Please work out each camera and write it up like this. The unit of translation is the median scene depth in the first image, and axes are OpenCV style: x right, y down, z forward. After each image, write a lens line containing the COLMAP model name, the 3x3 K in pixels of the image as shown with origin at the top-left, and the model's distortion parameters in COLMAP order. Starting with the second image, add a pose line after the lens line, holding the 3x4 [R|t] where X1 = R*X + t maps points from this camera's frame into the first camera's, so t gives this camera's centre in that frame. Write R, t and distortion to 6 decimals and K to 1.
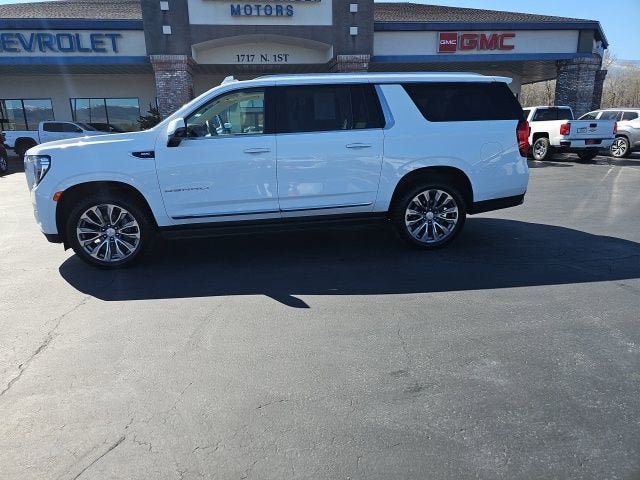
lens RADIAL K [[413.8, 0, 313.0], [0, 413.8, 232.7], [0, 0, 1]] dist [0.053418, -0.041489]
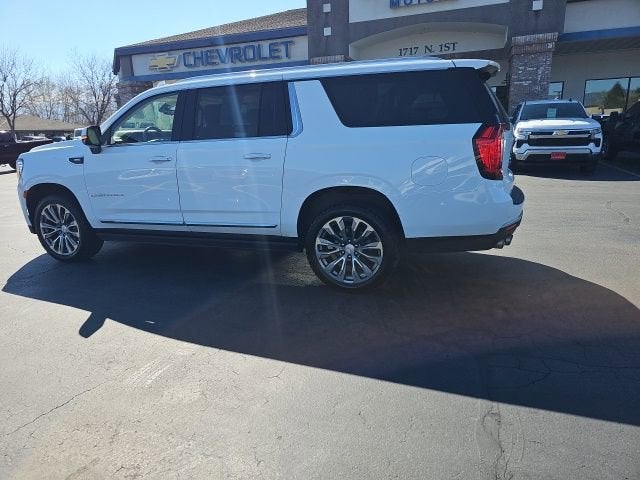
lens RADIAL K [[413.8, 0, 312.2], [0, 413.8, 240.2], [0, 0, 1]] dist [0.053418, -0.041489]
pose [[0.883641, 0.114626, -0.453916, 0.471935], [-0.103369, 0.993404, 0.049631, -0.073387], [0.456611, 0.003065, 0.889661, 0.234766]]
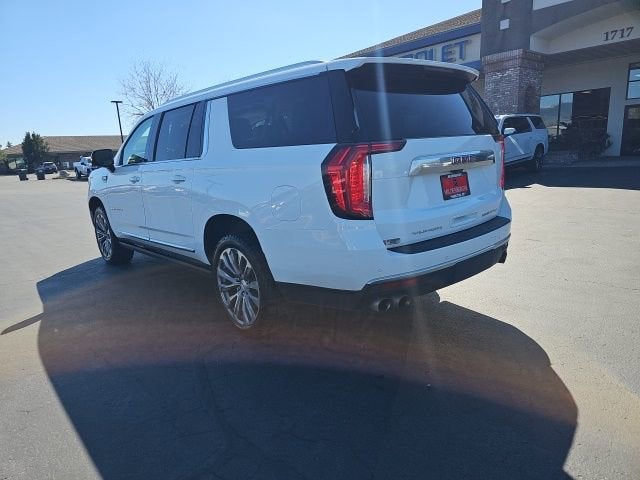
lens RADIAL K [[413.8, 0, 315.0], [0, 413.8, 245.0], [0, 0, 1]] dist [0.053418, -0.041489]
pose [[0.573353, 0.177370, -0.799879, 0.734912], [-0.158412, 0.981862, 0.104174, -0.162411], [0.803848, 0.066982, 0.591051, 0.570479]]
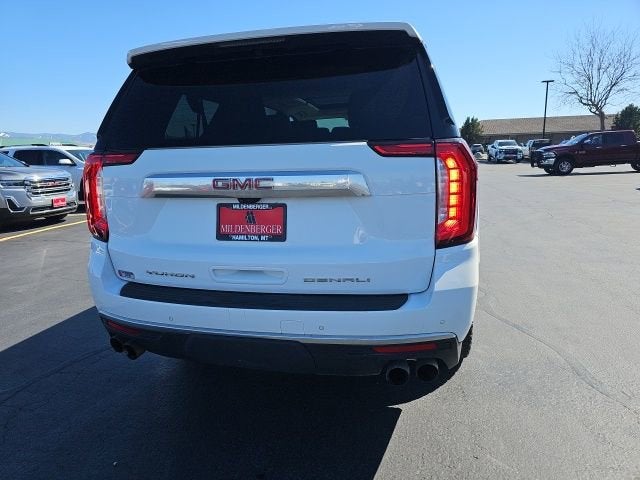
lens RADIAL K [[426.9, 0, 315.3], [0, 426.9, 234.1], [0, 0, 1]] dist [0.032873, -0.000383]
pose [[-0.321745, 0.215234, -0.922038, 0.711964], [-0.195122, 0.937844, 0.287011, -0.299158], [0.926503, 0.272255, -0.259750, 1.115368]]
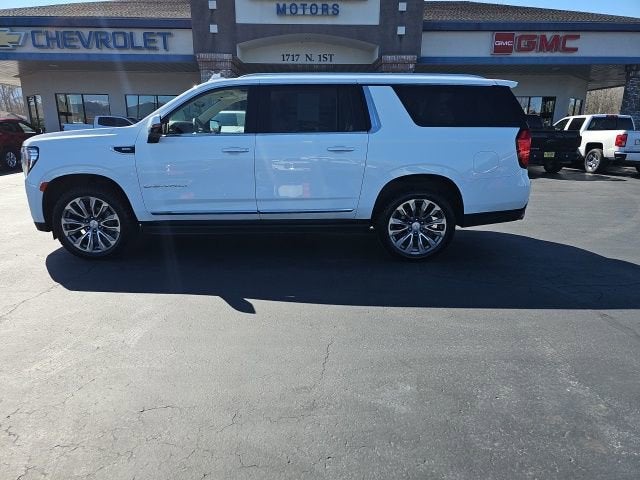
lens RADIAL K [[413.8, 0, 316.4], [0, 413.8, 243.4], [0, 0, 1]] dist [0.053418, -0.041489]
pose [[0.992273, 0.062013, -0.107469, 0.133032], [-0.059847, 0.997936, 0.023265, -0.008258], [0.108690, -0.016653, 0.993936, 0.026654]]
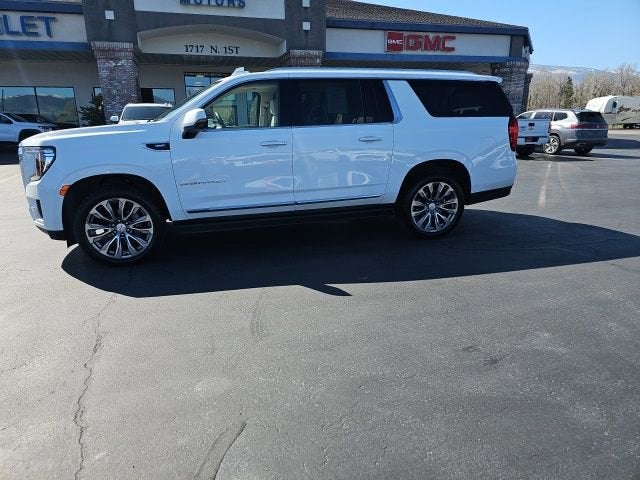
lens RADIAL K [[413.8, 0, 311.5], [0, 413.8, 236.2], [0, 0, 1]] dist [0.053418, -0.041489]
pose [[0.990059, -0.022559, 0.138831, -0.142575], [0.020174, 0.999624, 0.018563, 0.007011], [-0.139197, -0.015578, 0.990142, -0.004549]]
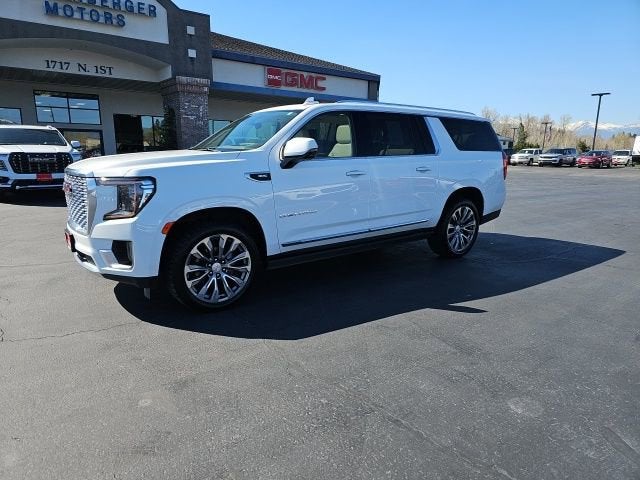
lens RADIAL K [[413.8, 0, 314.1], [0, 413.8, 241.9], [0, 0, 1]] dist [0.053418, -0.041489]
pose [[0.872918, -0.070073, 0.482809, -0.547698], [0.089256, 0.995866, -0.016839, -0.016349], [-0.479633, 0.057793, 0.875564, 0.128792]]
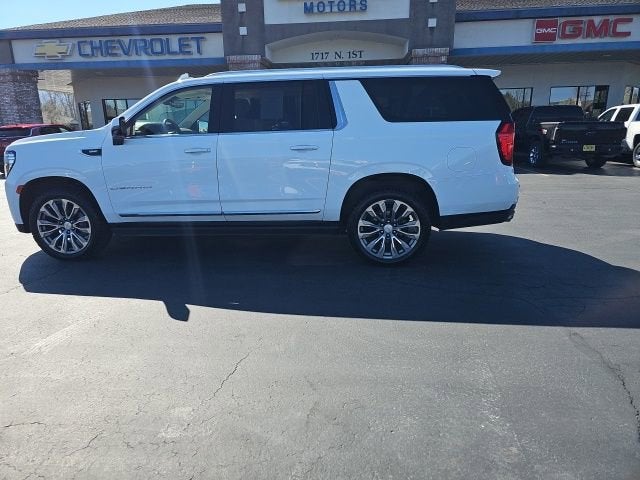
lens RADIAL K [[413.8, 0, 312.9], [0, 413.8, 236.9], [0, 0, 1]] dist [0.053418, -0.041489]
pose [[0.973322, 0.066501, -0.219595, 0.266100], [-0.063528, 0.997768, 0.020577, -0.025906], [0.220473, -0.006078, 0.975374, 0.085122]]
